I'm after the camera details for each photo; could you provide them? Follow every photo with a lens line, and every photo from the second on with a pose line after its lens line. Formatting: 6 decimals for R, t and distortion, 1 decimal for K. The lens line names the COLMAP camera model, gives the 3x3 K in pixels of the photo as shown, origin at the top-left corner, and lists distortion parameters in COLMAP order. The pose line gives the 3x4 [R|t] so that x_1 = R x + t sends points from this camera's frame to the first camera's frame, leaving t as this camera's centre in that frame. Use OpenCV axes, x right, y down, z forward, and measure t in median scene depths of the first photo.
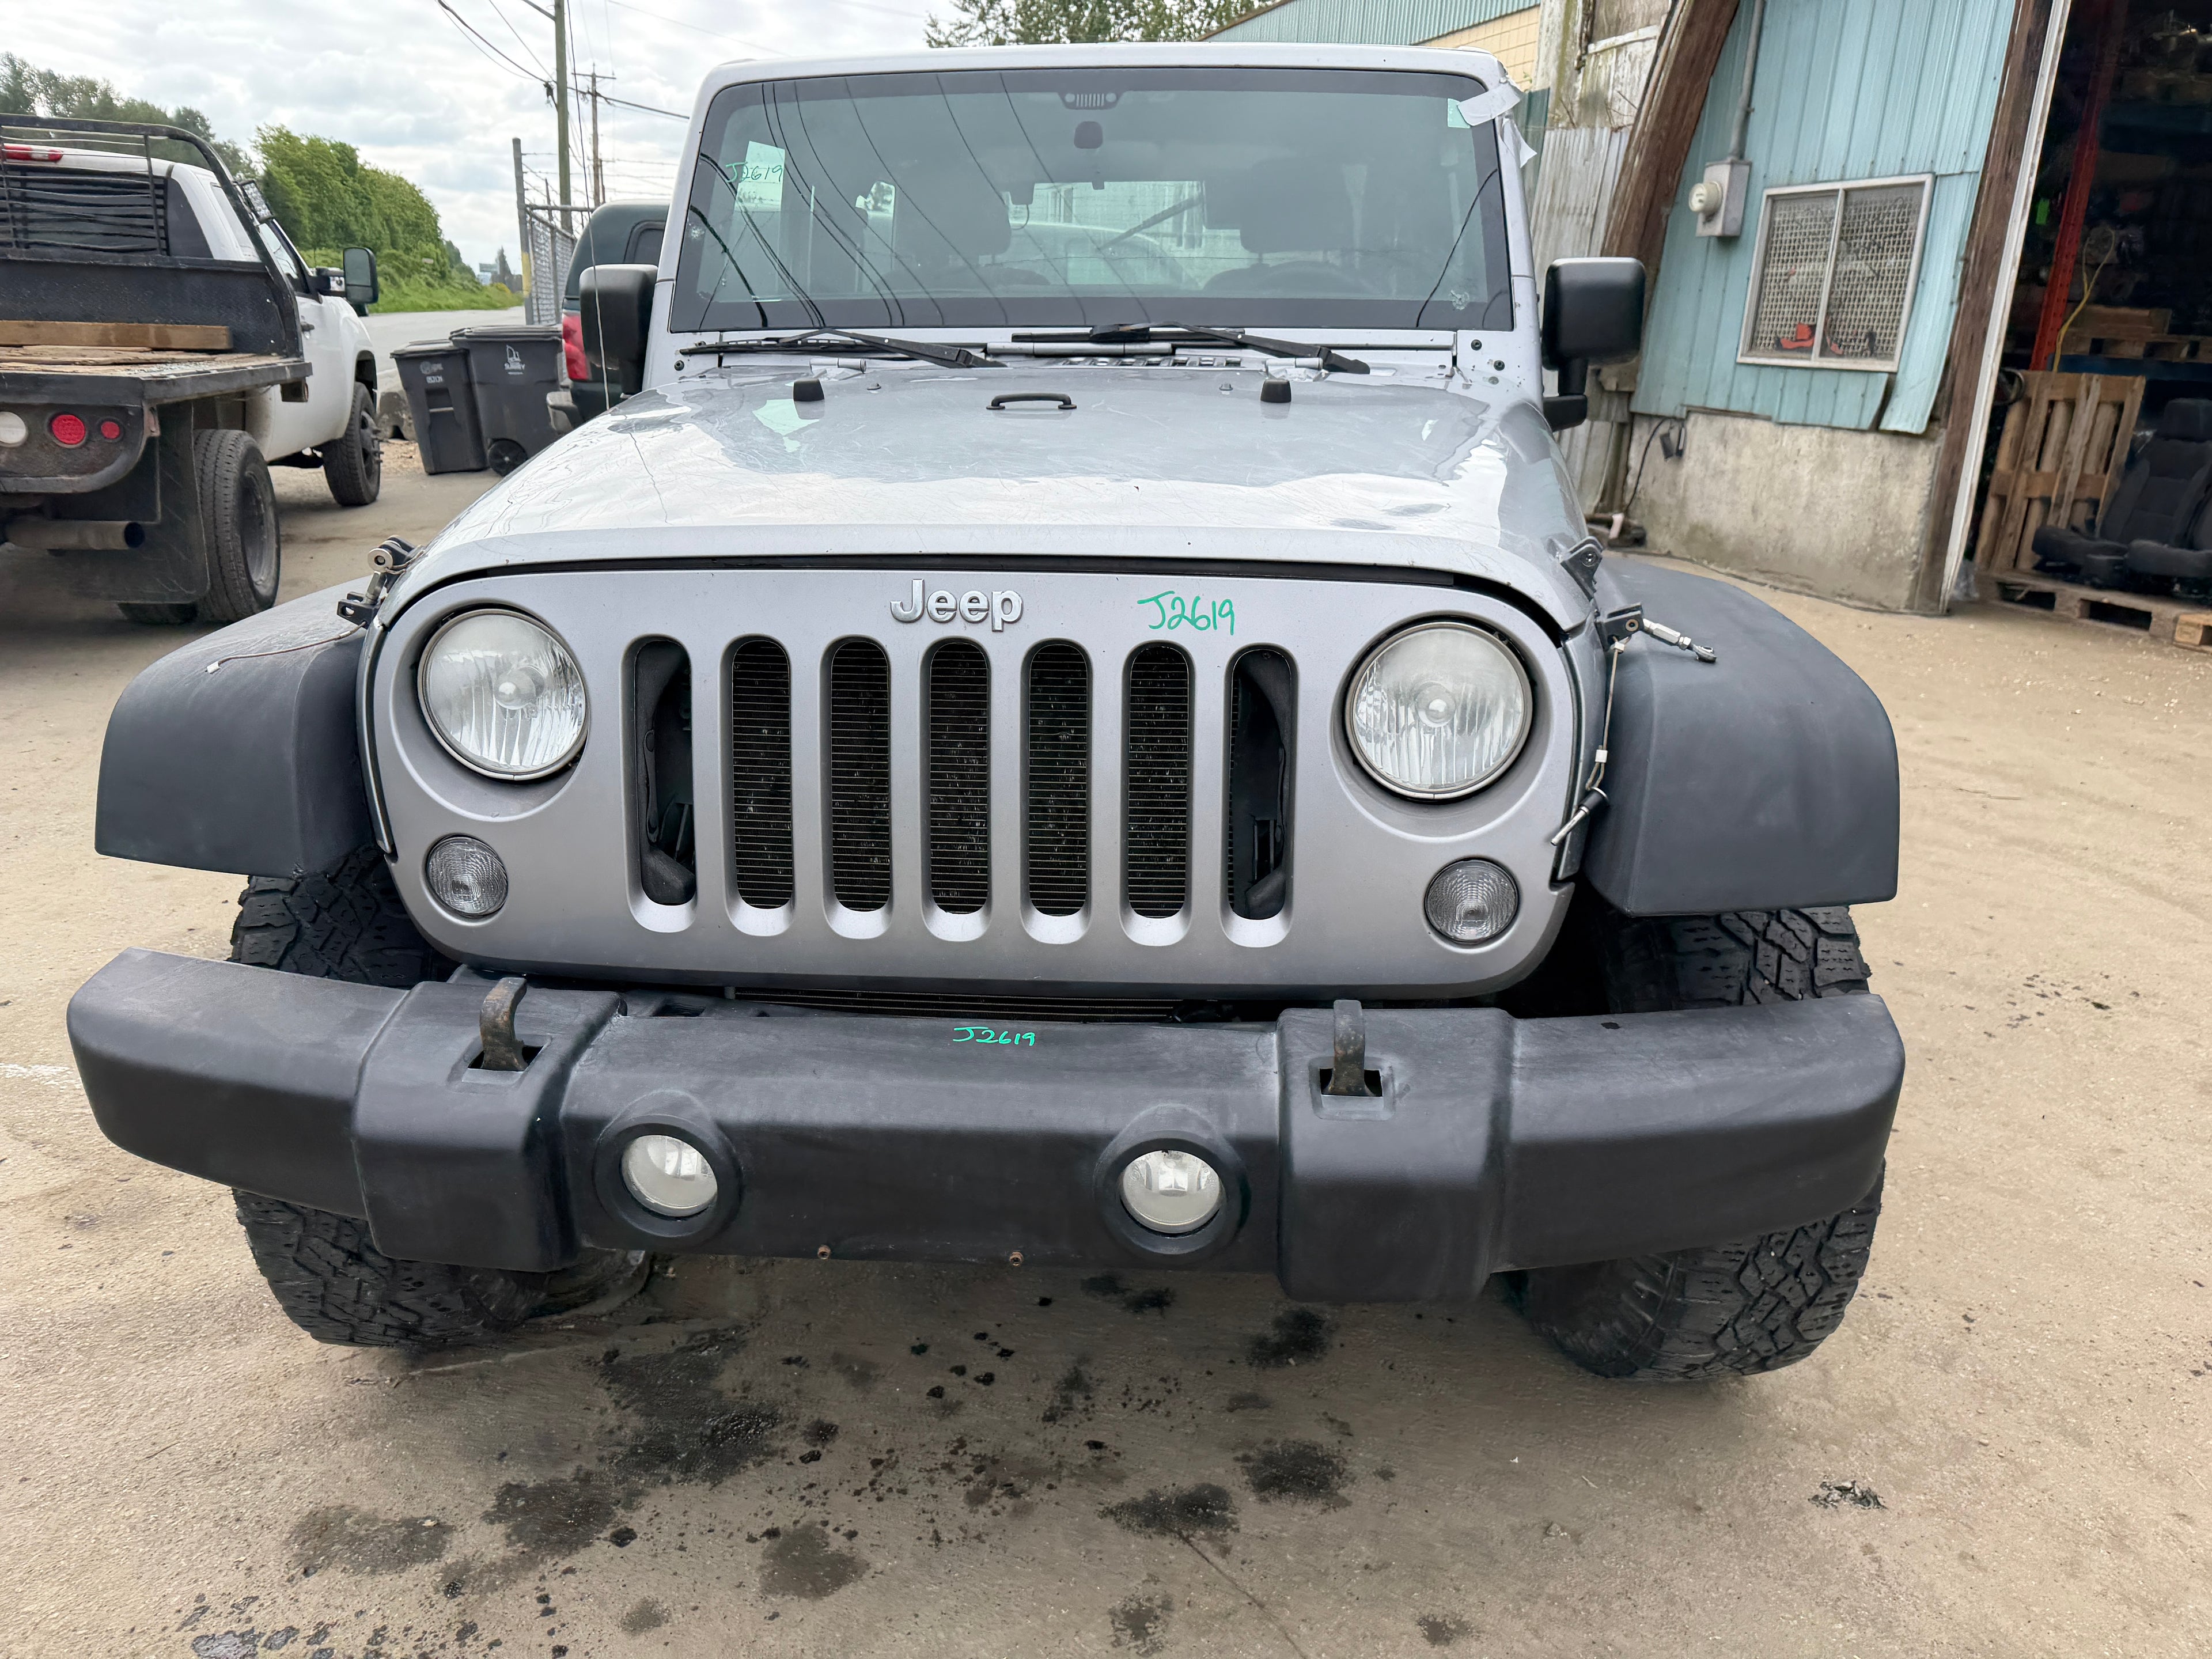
lens RADIAL K [[1560.1, 0, 1118.9], [0, 1560.1, 828.8], [0, 0, 1]] dist [0.026588, -0.037800]
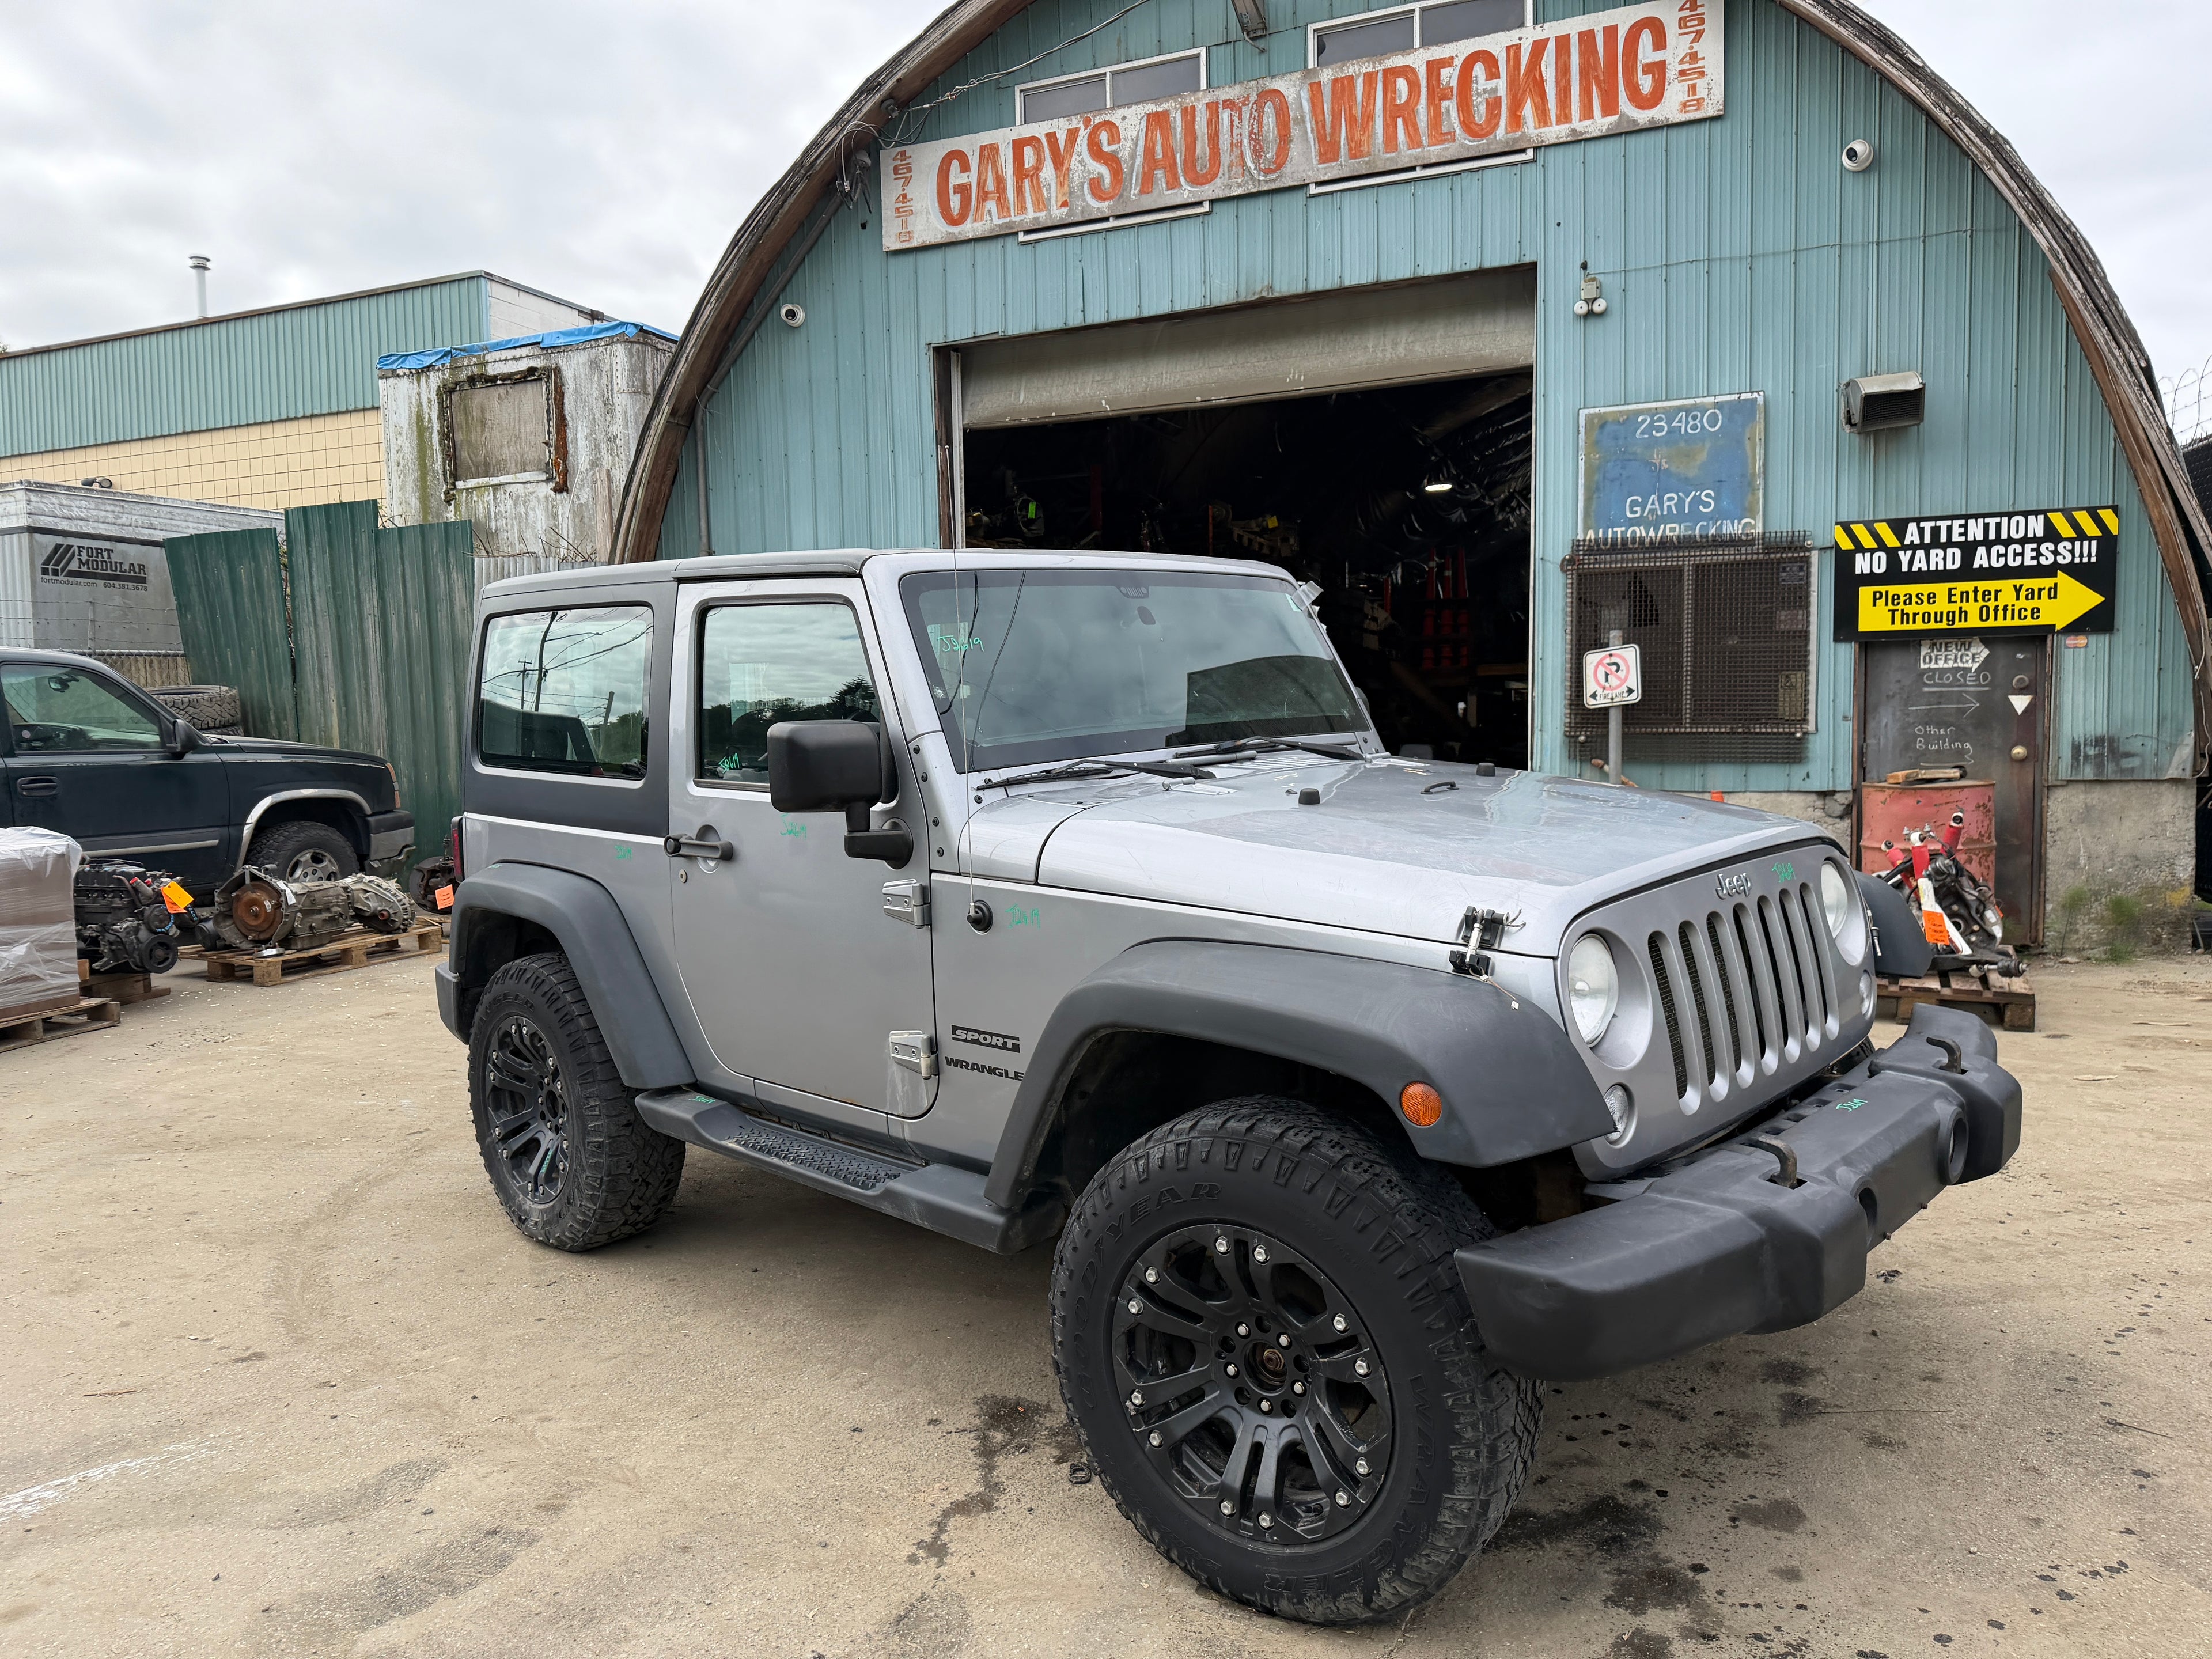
lens RADIAL K [[1560.1, 0, 1111.2], [0, 1560.1, 847.2], [0, 0, 1]] dist [0.026588, -0.037800]
pose [[0.640733, -0.114389, 0.759194, -1.399045], [0.280448, 0.955379, -0.092739, -0.160158], [-0.714710, 0.272336, 0.644223, 0.242060]]
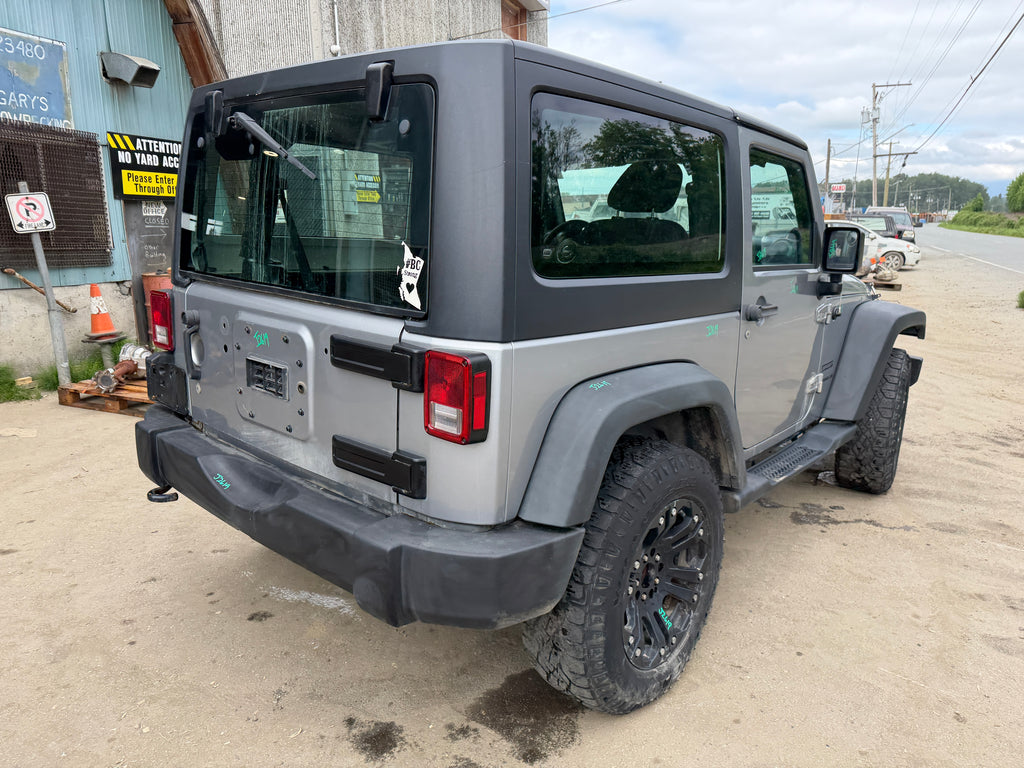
lens RADIAL K [[722.2, 0, 520.3], [0, 722.2, 386.7], [0, 0, 1]] dist [0.026588, -0.037800]
pose [[-0.804079, -0.157824, 0.573191, -0.776733], [0.160453, 0.870737, 0.464836, -0.966743], [-0.572461, 0.465735, -0.674818, 2.794642]]
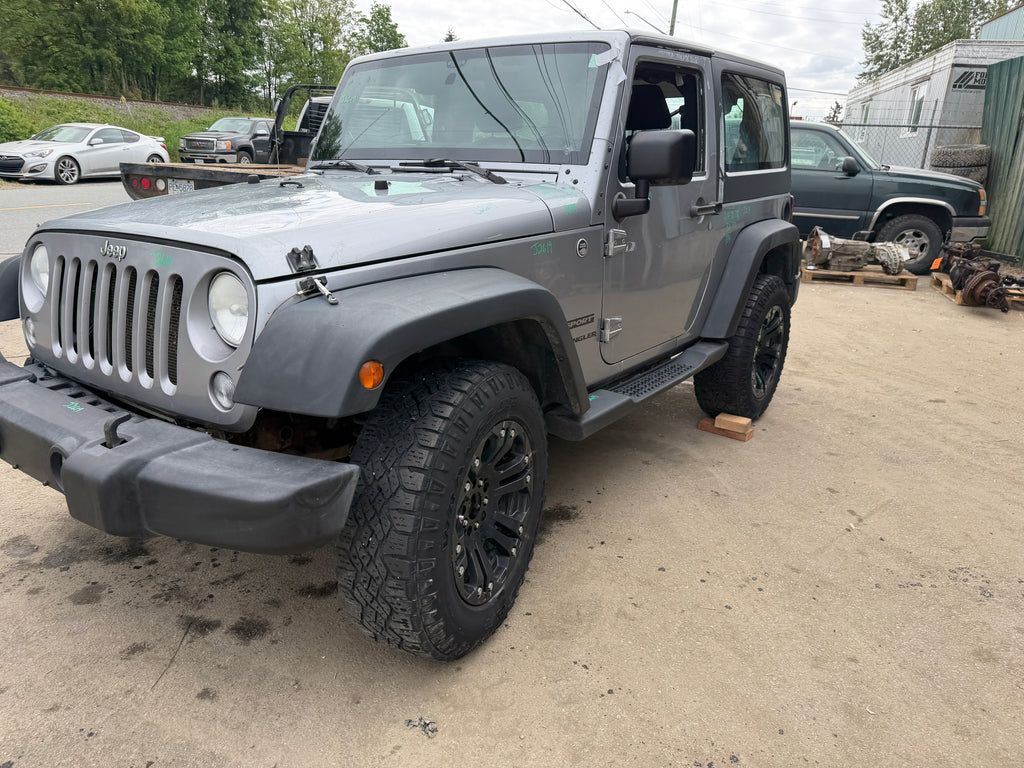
lens RADIAL K [[722.2, 0, 519.1], [0, 722.2, 378.7], [0, 0, 1]] dist [0.026588, -0.037800]
pose [[0.859268, 0.157471, -0.486684, 0.836641], [-0.173126, 0.984814, 0.012983, -0.045379], [0.481337, 0.073101, 0.873482, 0.179069]]
